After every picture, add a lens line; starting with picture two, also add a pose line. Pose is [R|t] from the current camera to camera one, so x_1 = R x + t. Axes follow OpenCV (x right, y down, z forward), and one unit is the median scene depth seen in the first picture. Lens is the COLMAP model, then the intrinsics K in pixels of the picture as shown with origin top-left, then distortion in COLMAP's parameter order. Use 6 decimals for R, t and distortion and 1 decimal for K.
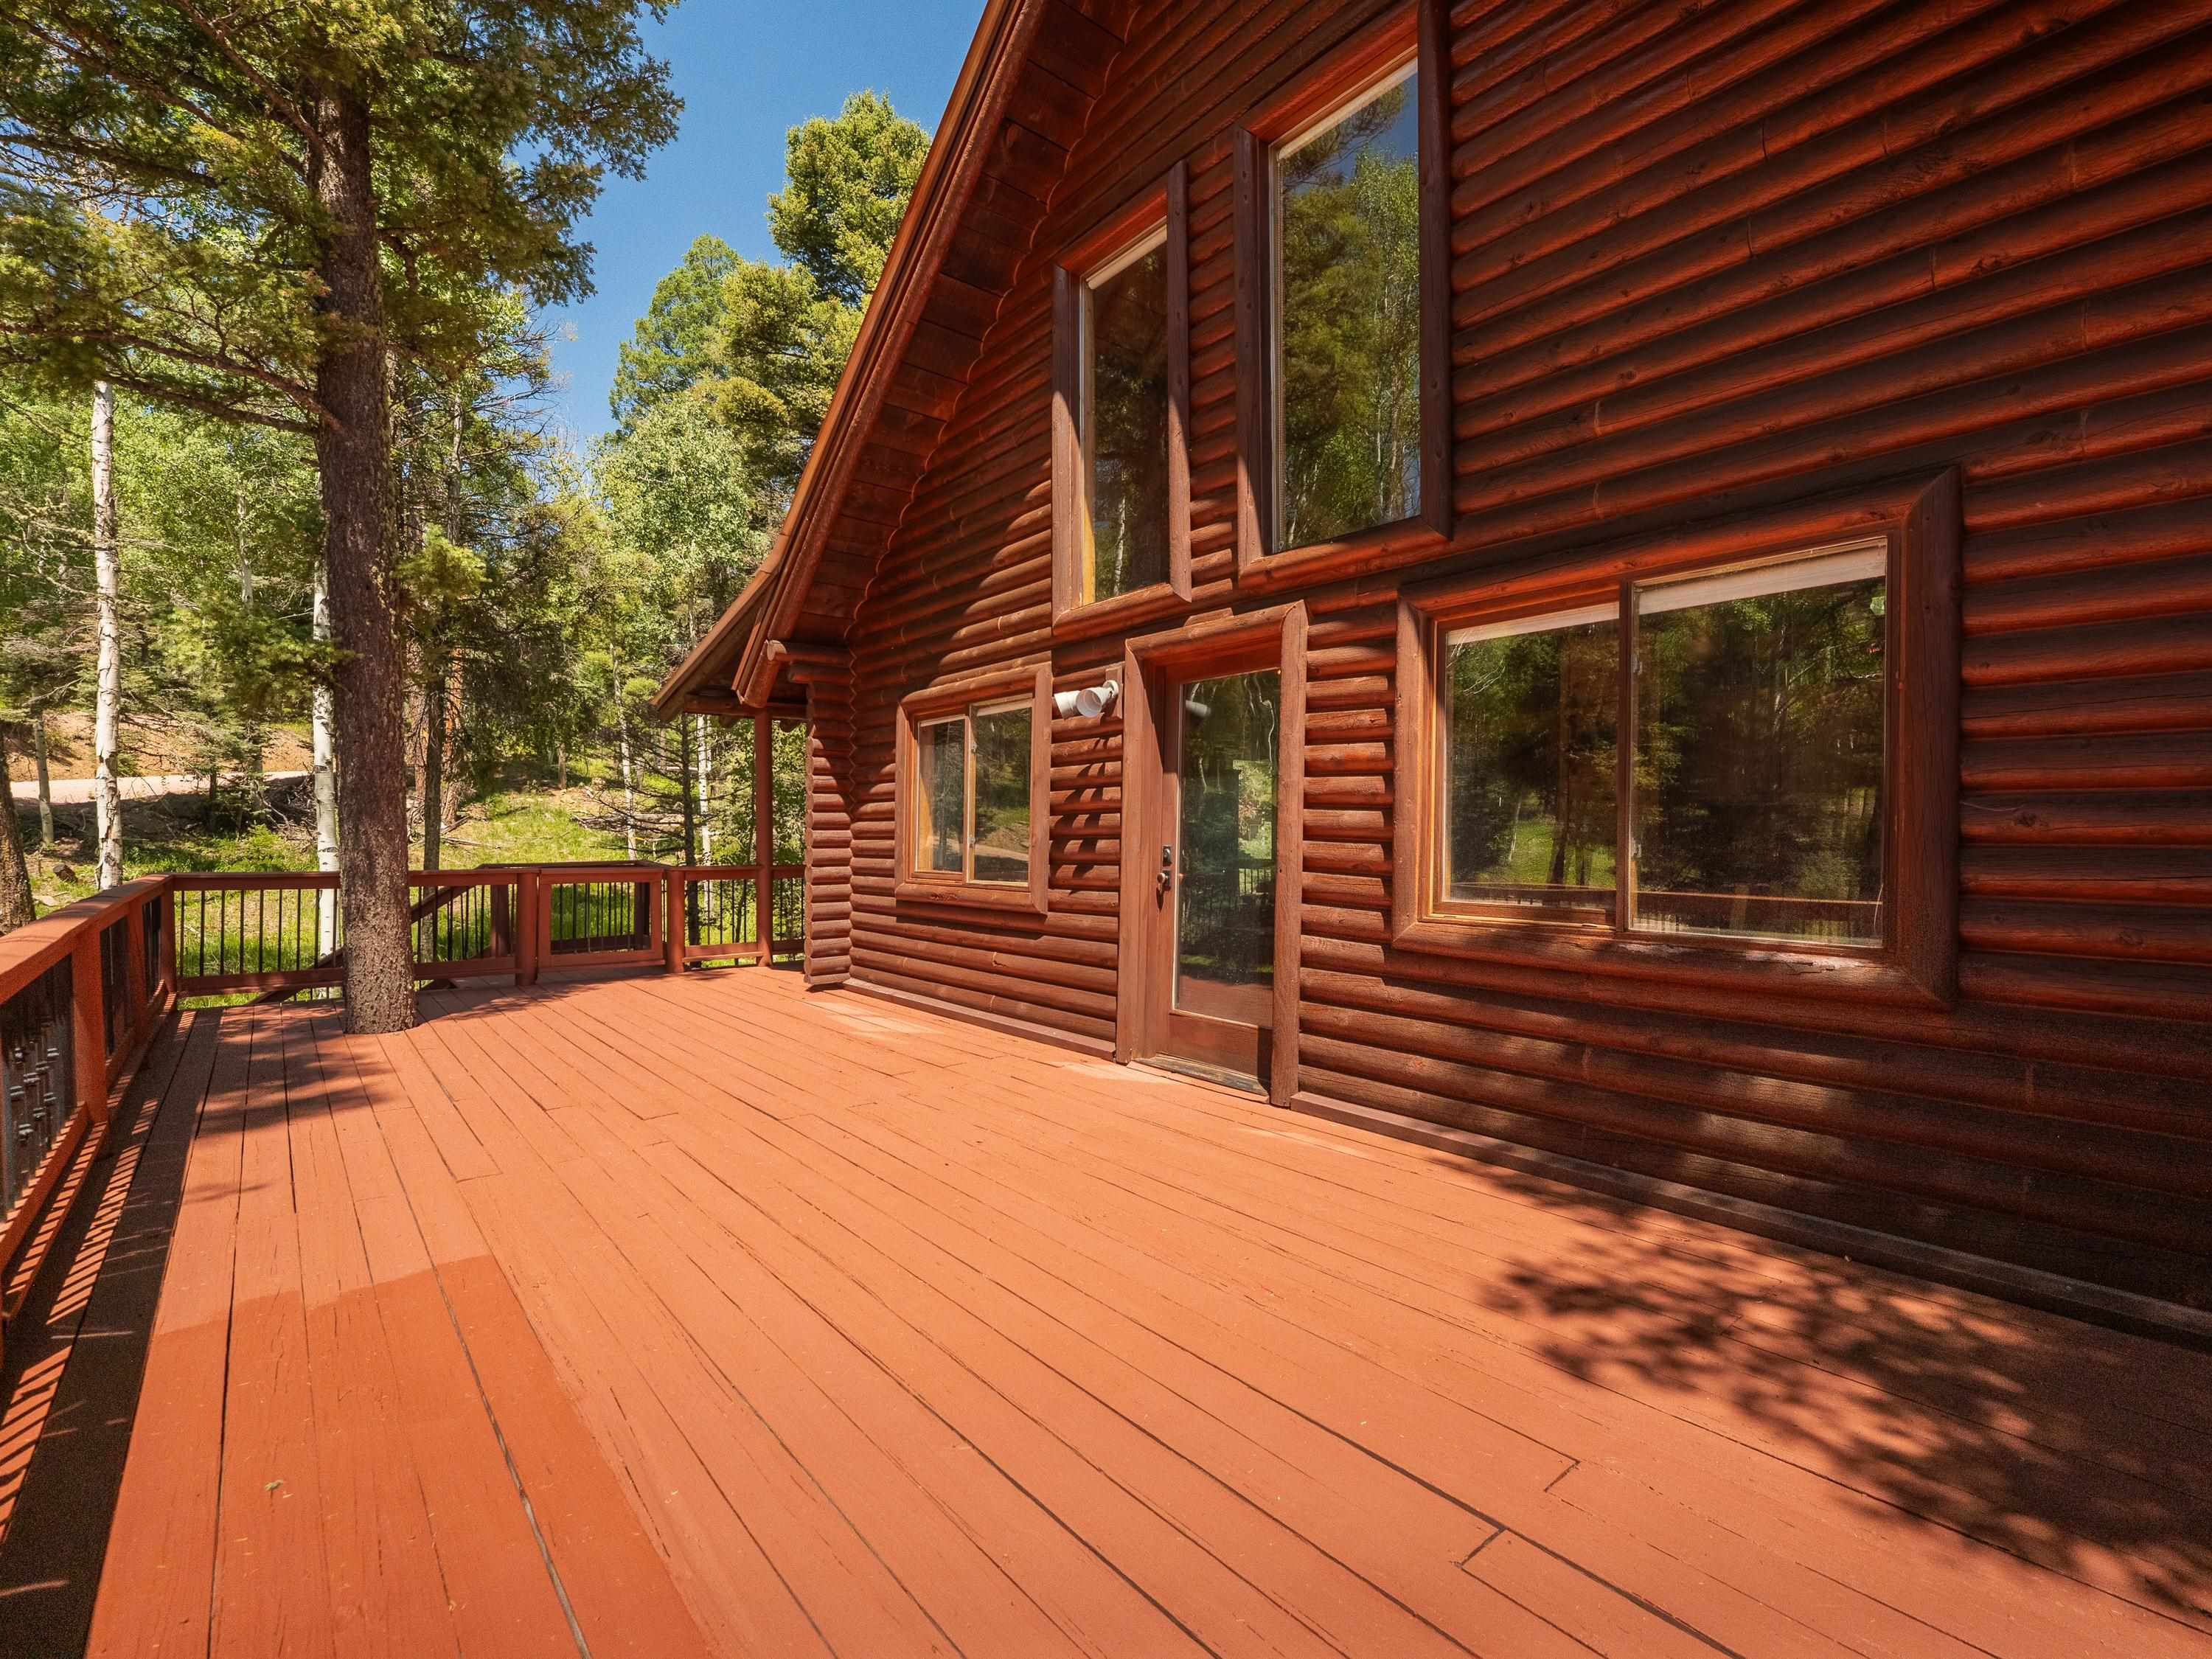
lens RADIAL K [[1005.5, 0, 1109.0], [0, 1005.5, 827.7], [0, 0, 1]] dist [-0.019493, 0.001176]
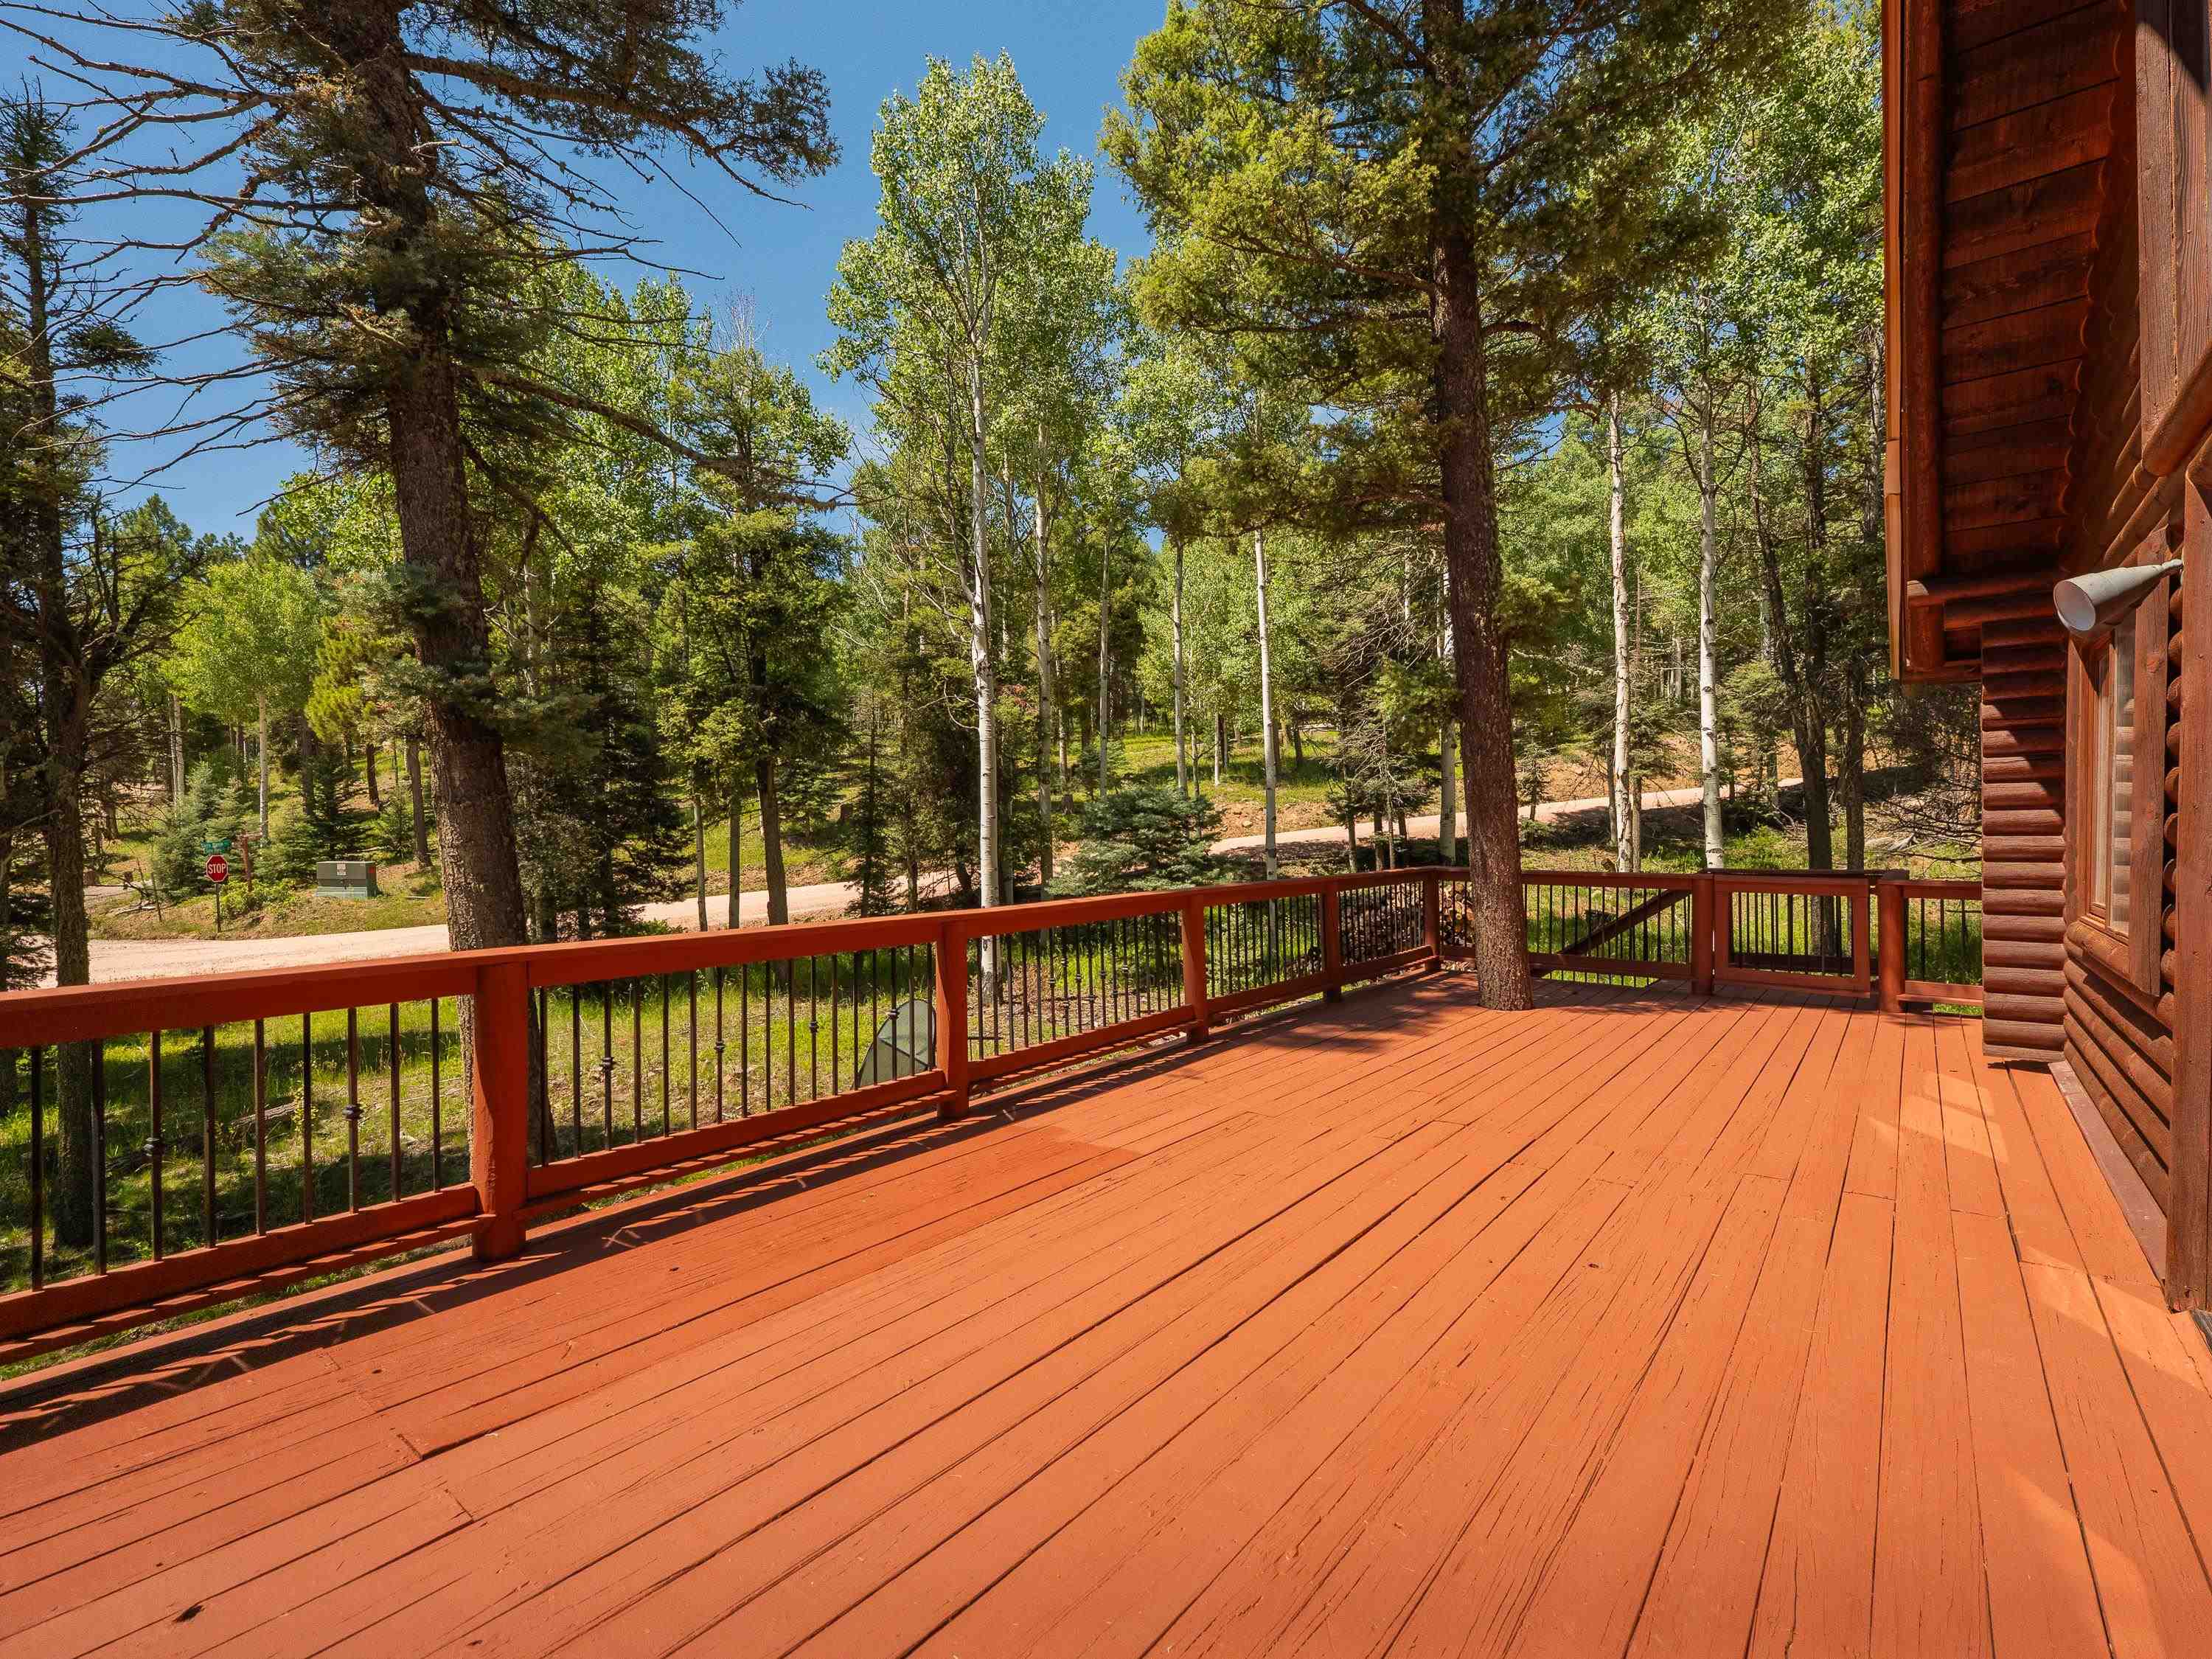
lens RADIAL K [[1010.9, 0, 1106.0], [0, 1010.9, 829.5], [0, 0, 1]] dist [-0.028518, 0.005428]
pose [[0.197441, -0.001988, -0.980313, 0.364026], [0.003179, 0.999994, -0.001388, -0.003654], [0.980310, -0.002842, 0.197446, 0.354693]]
